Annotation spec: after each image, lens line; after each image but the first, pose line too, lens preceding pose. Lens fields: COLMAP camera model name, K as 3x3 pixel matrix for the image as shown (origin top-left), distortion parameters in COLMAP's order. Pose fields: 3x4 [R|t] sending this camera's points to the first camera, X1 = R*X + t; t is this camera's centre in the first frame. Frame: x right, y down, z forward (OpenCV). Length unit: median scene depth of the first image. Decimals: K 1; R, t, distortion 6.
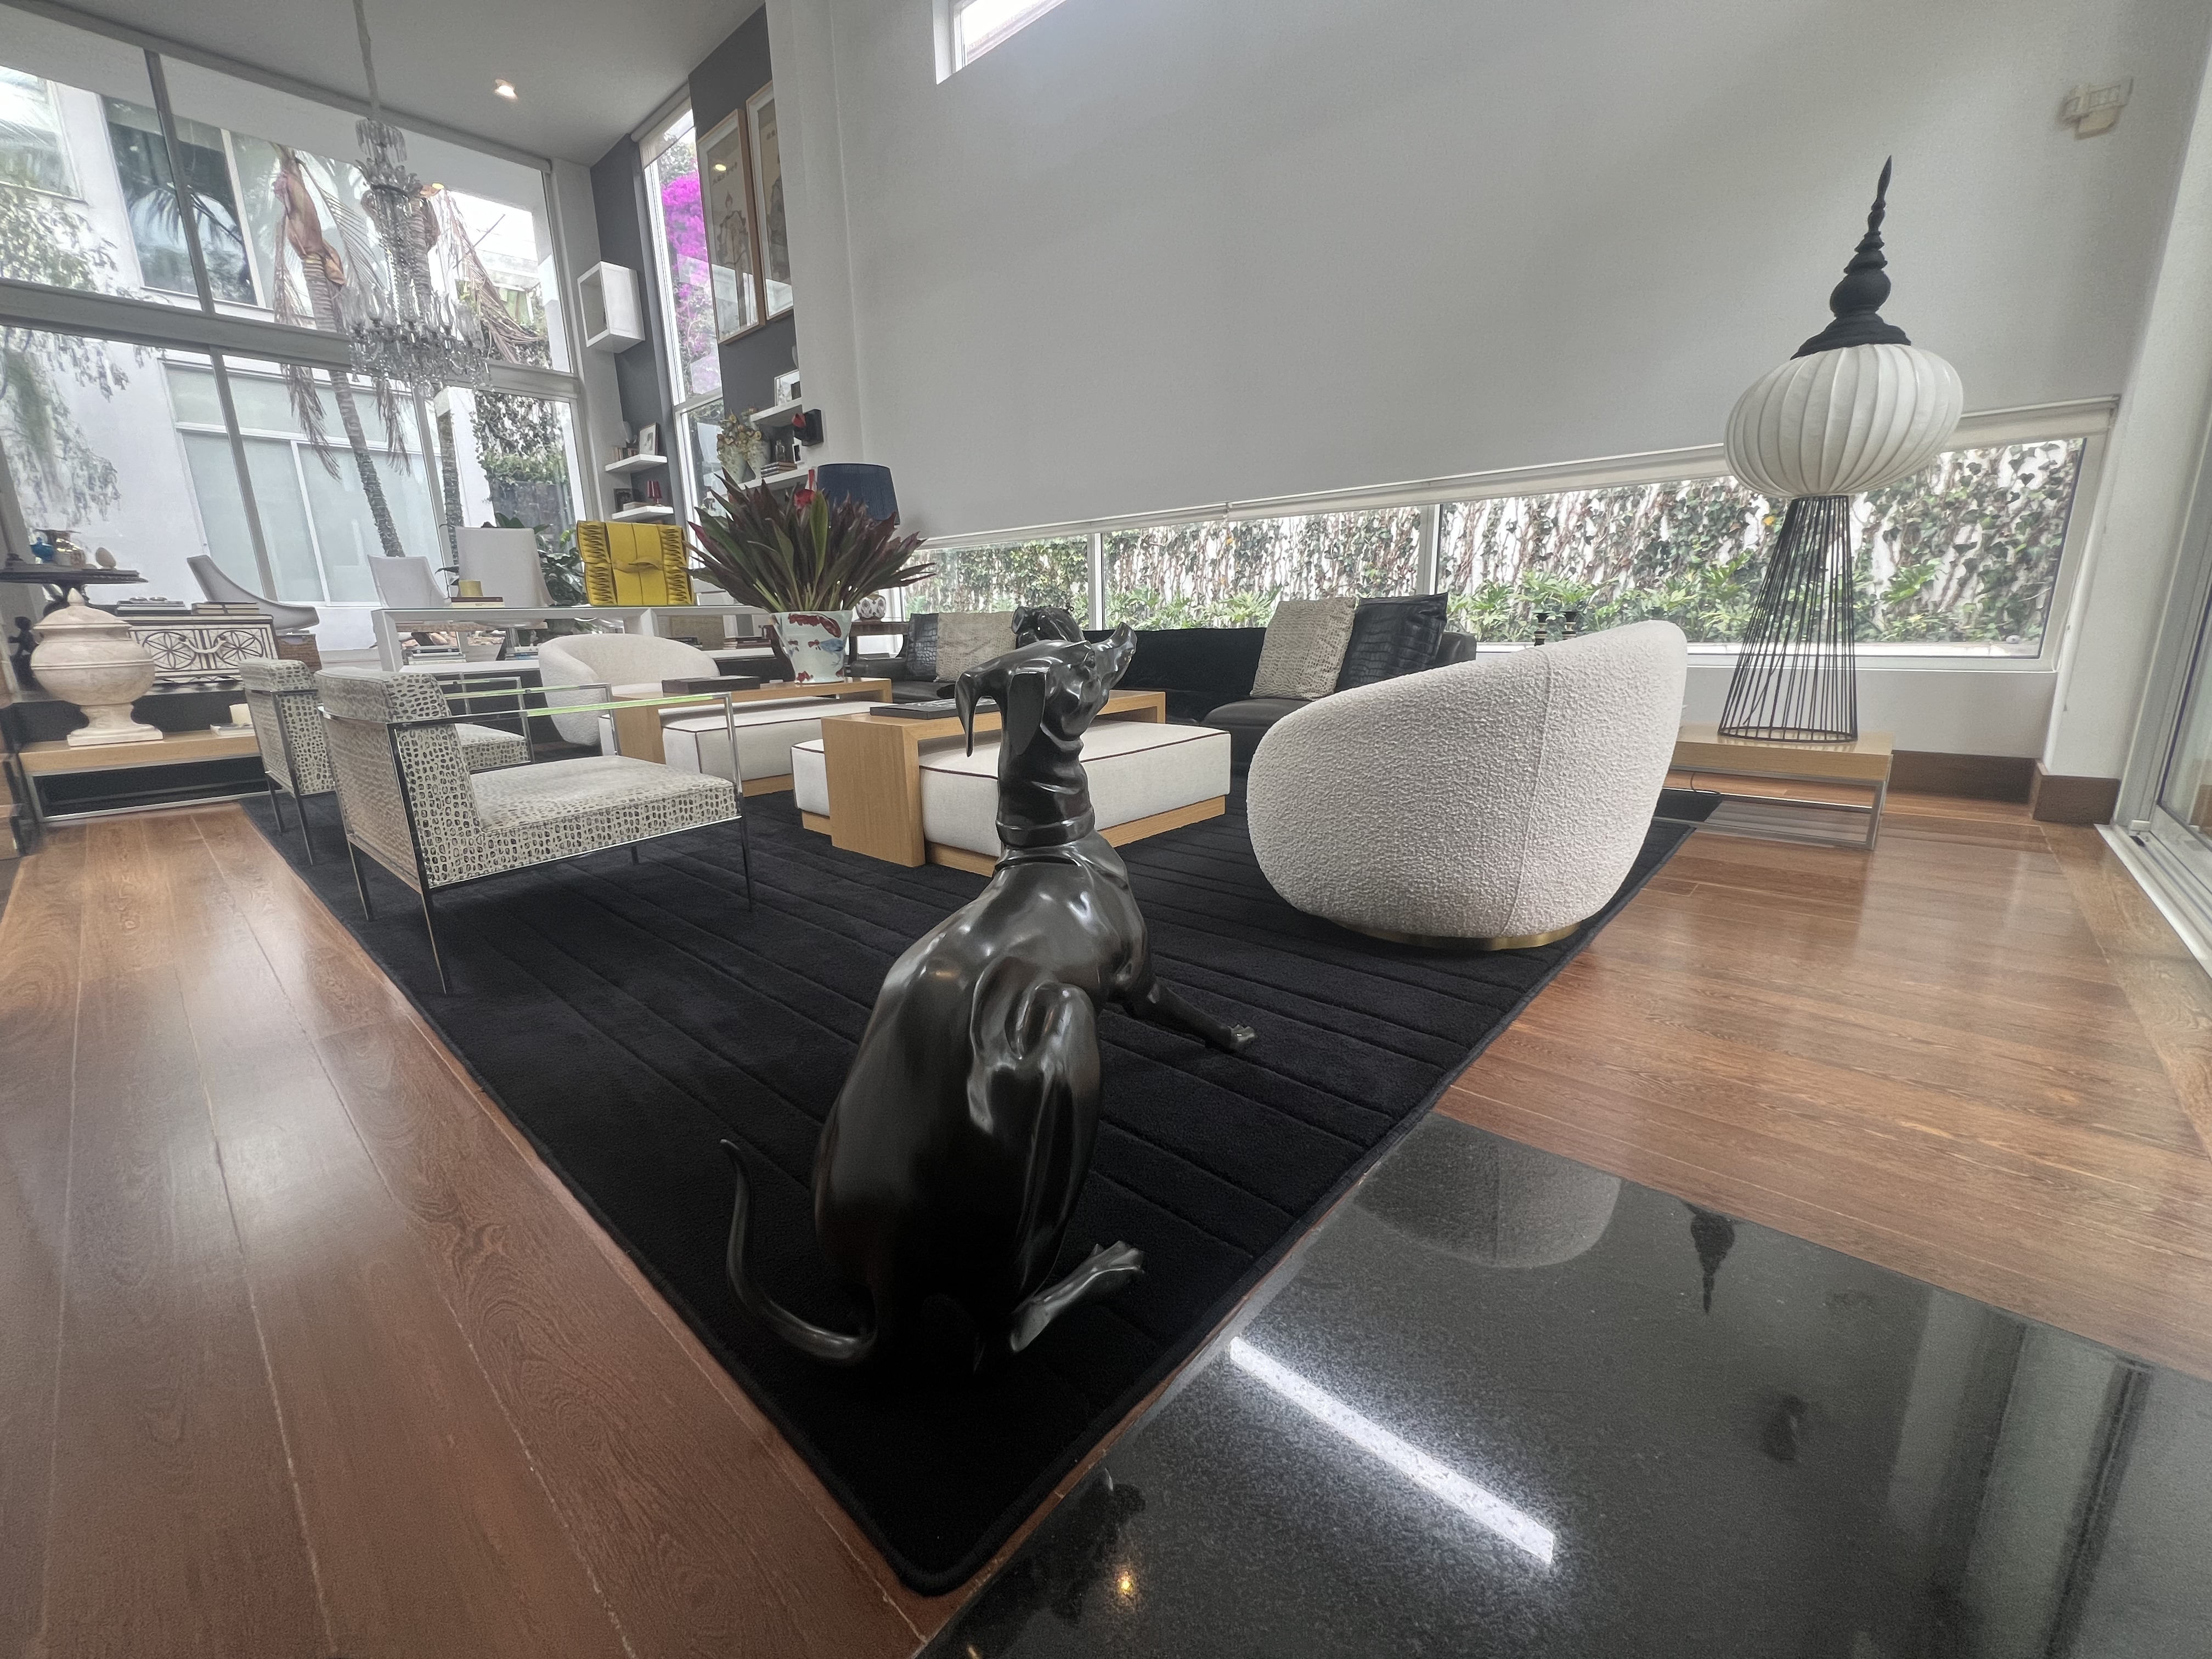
lens RADIAL K [[887.9, 0, 1099.7], [0, 887.9, 825.3], [0, 0, 1]] dist [-0.003178, 0.000190]
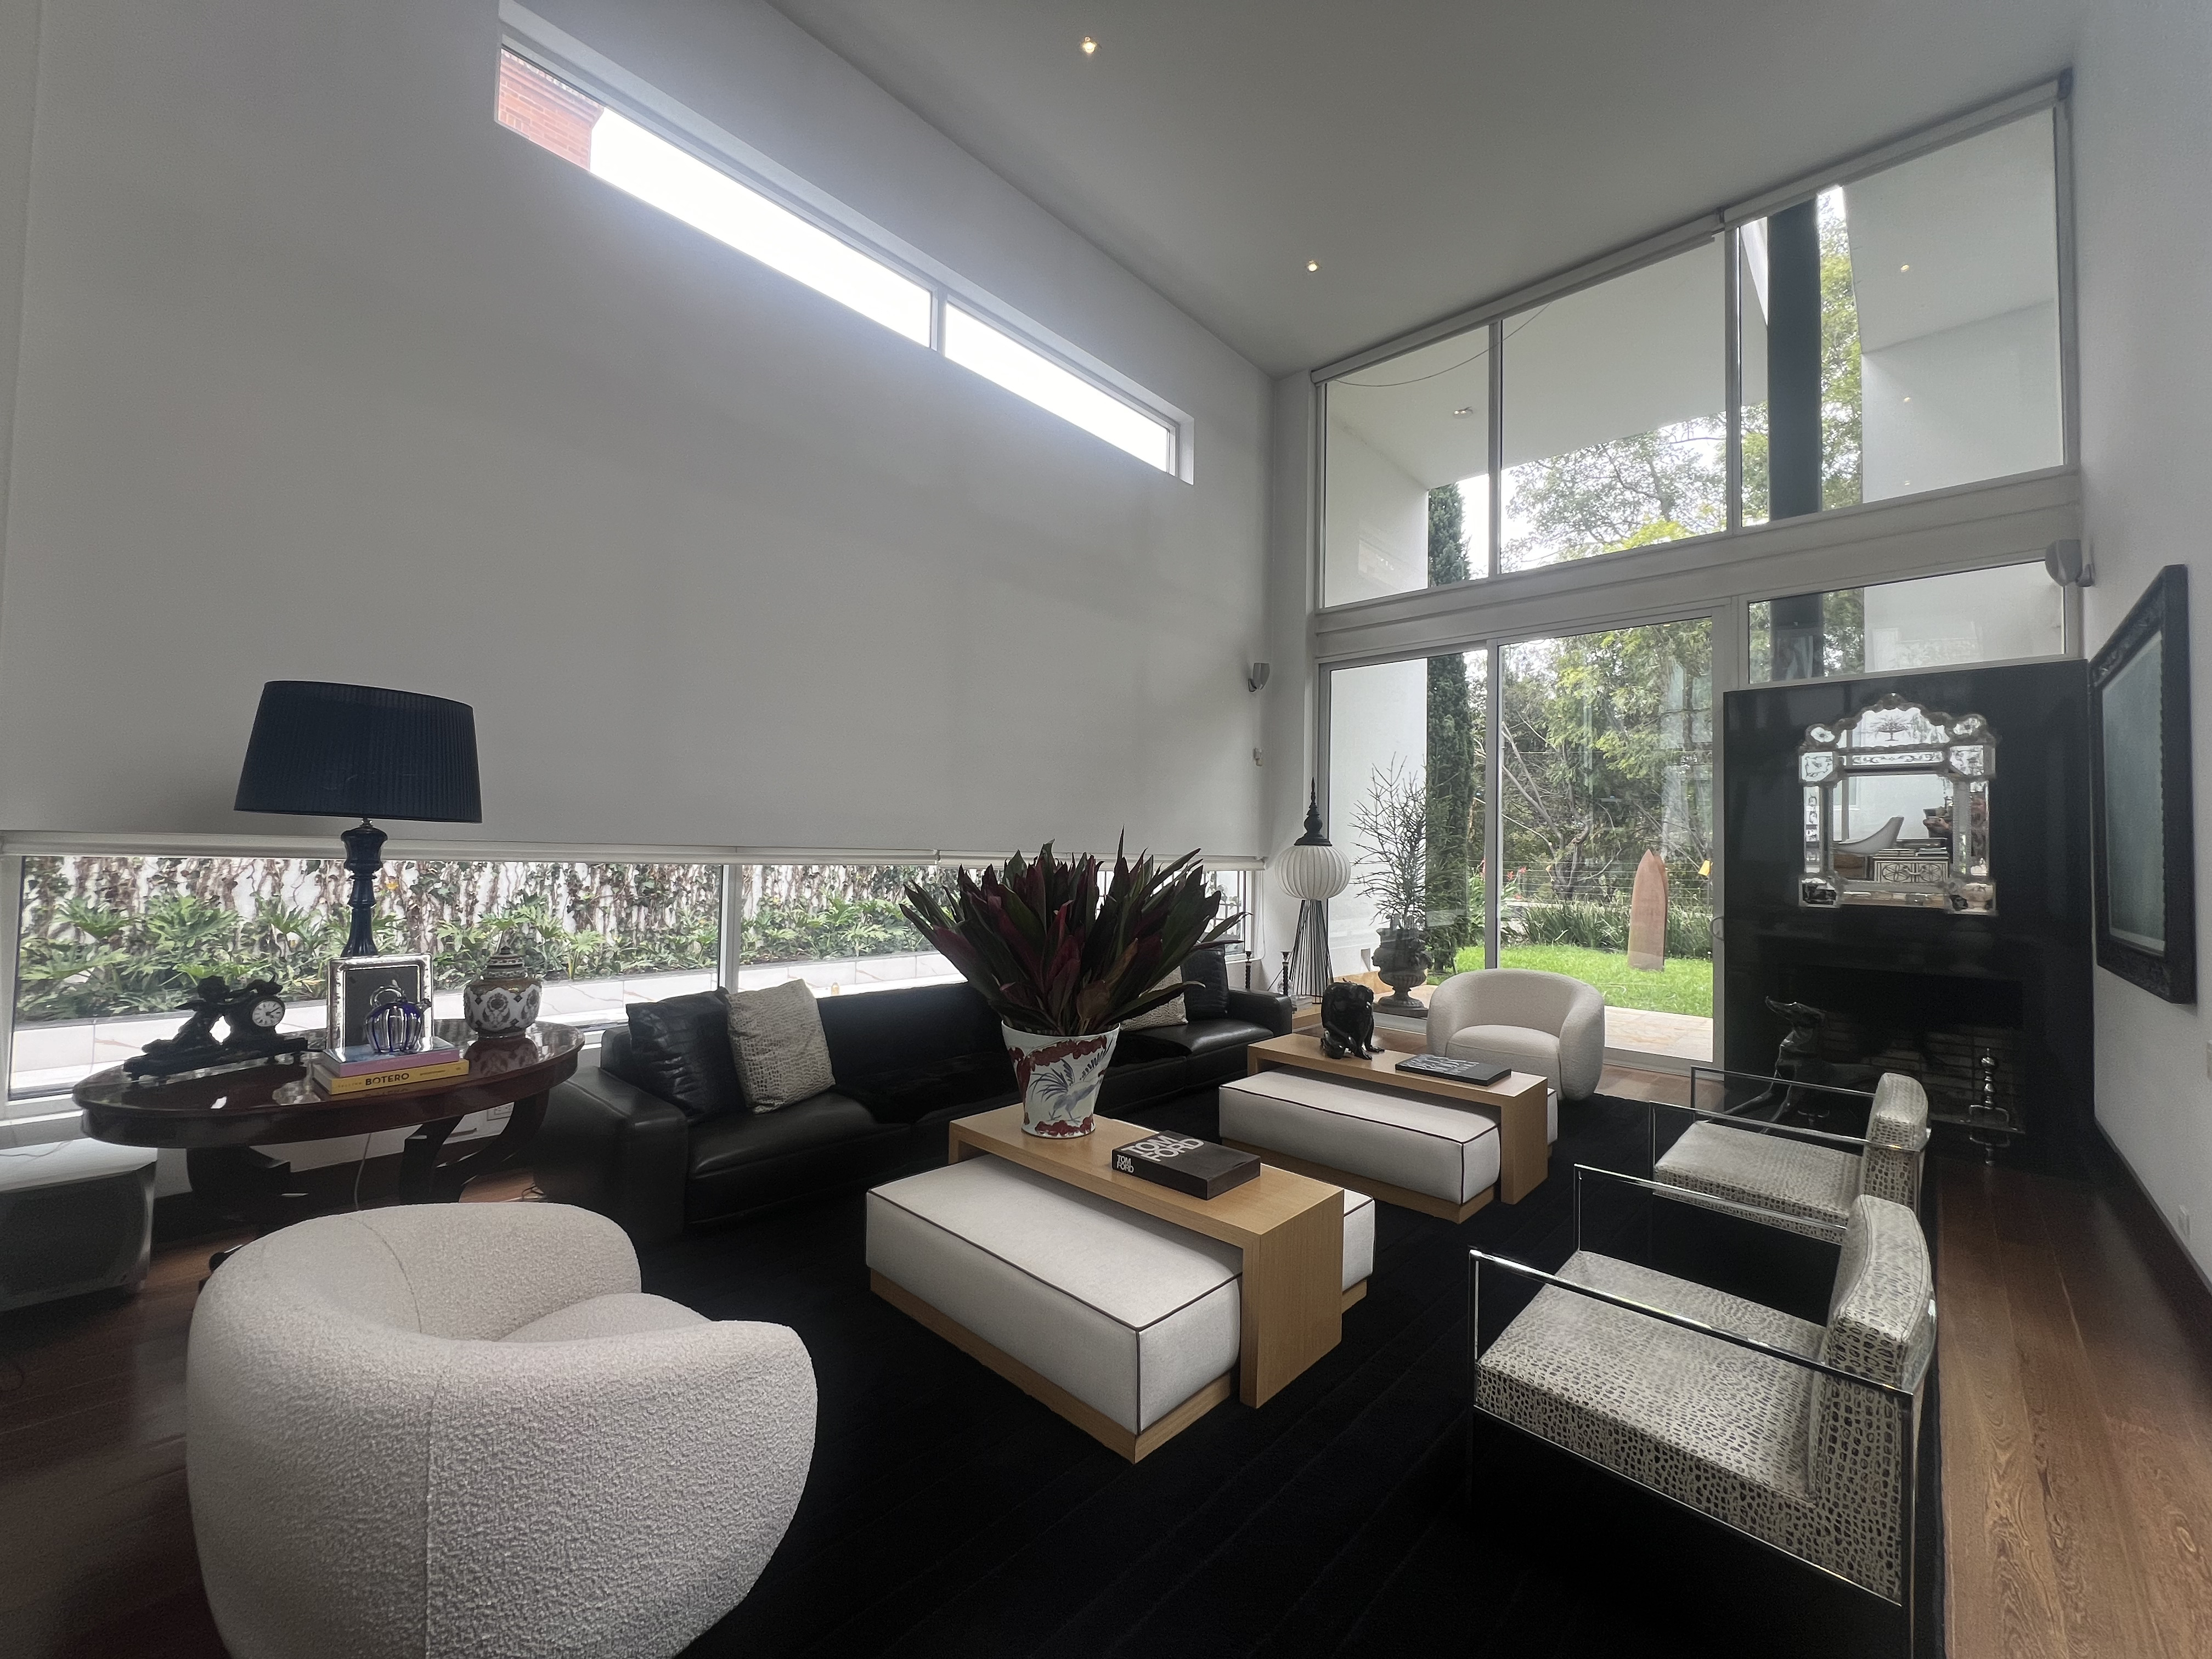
lens RADIAL K [[886.5, 0, 1099.6], [0, 886.5, 824.8], [0, 0, 1]] dist [-0.003168, 0.000374]
pose [[0.023686, 0.055087, 0.998201, -0.437775], [0.206820, 0.976610, -0.058803, -0.149217], [-0.978092, 0.207840, 0.011739, 0.406975]]
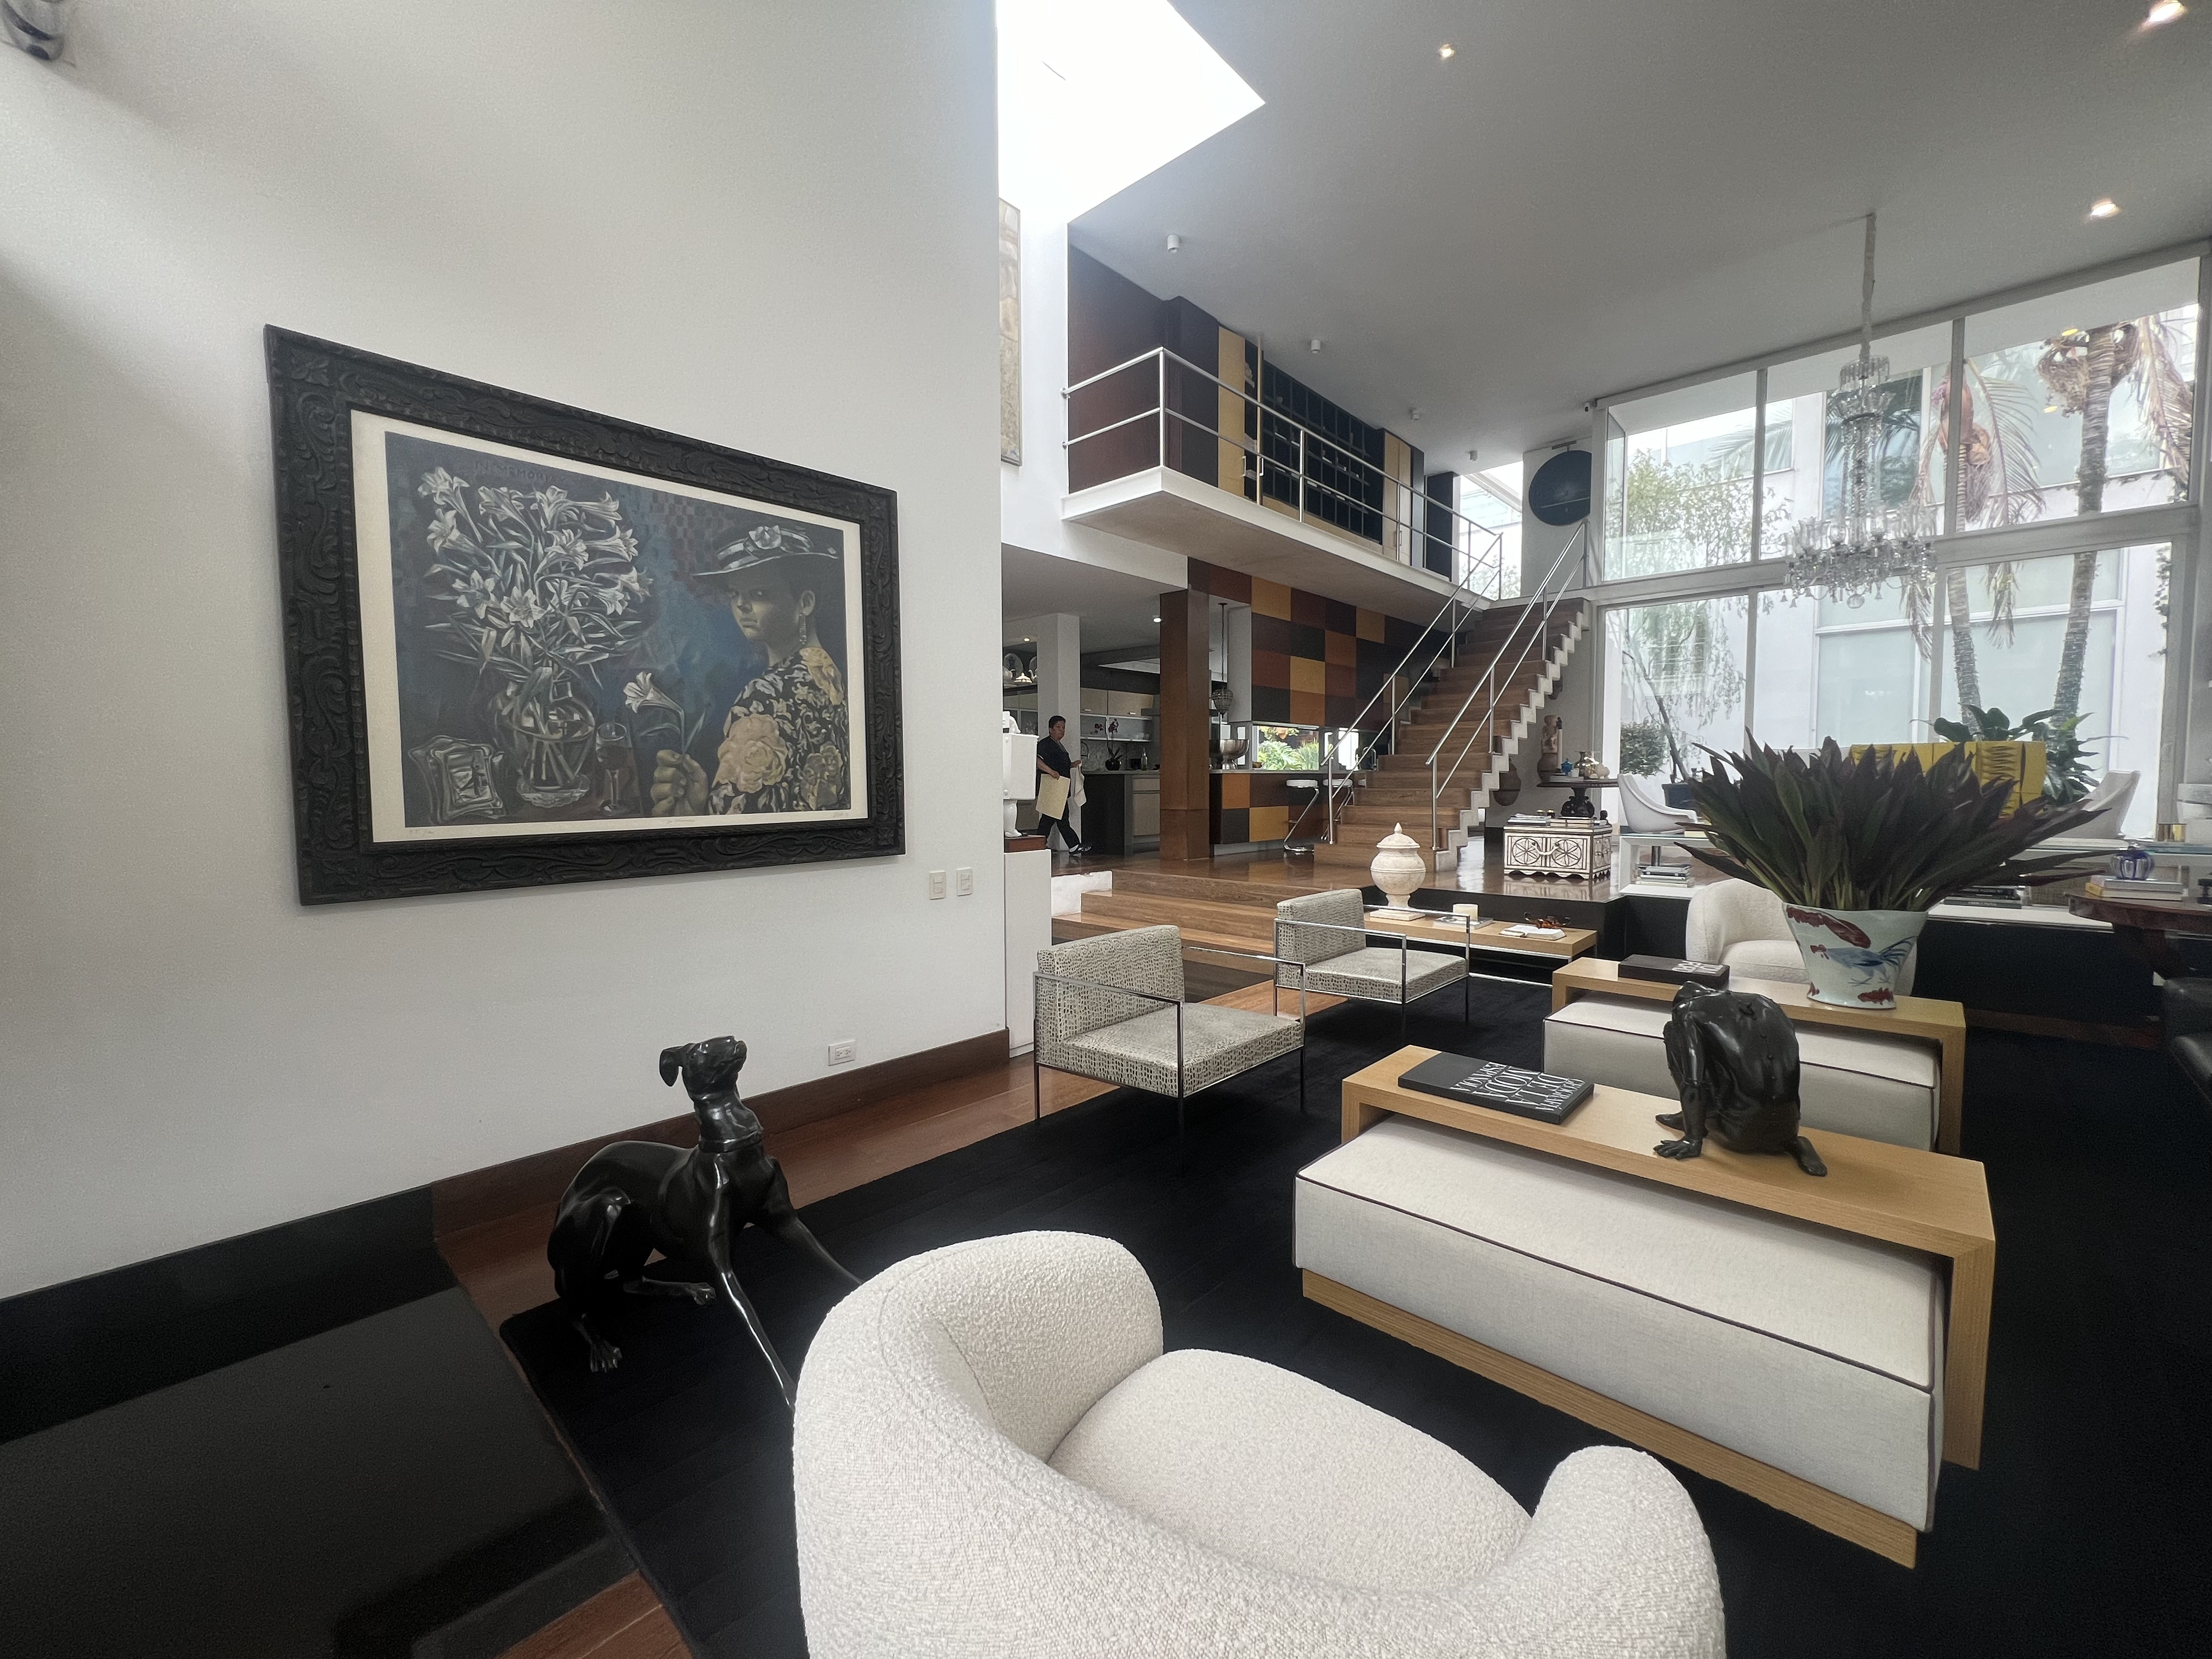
lens RADIAL K [[886.5, 0, 1099.6], [0, 886.5, 824.8], [0, 0, 1]] dist [-0.003168, 0.000374]
pose [[-0.025679, 0.073166, -0.996989, 0.174770], [-0.223725, 0.971601, 0.077065, -0.097605], [0.974314, 0.225030, -0.008581, 0.175431]]
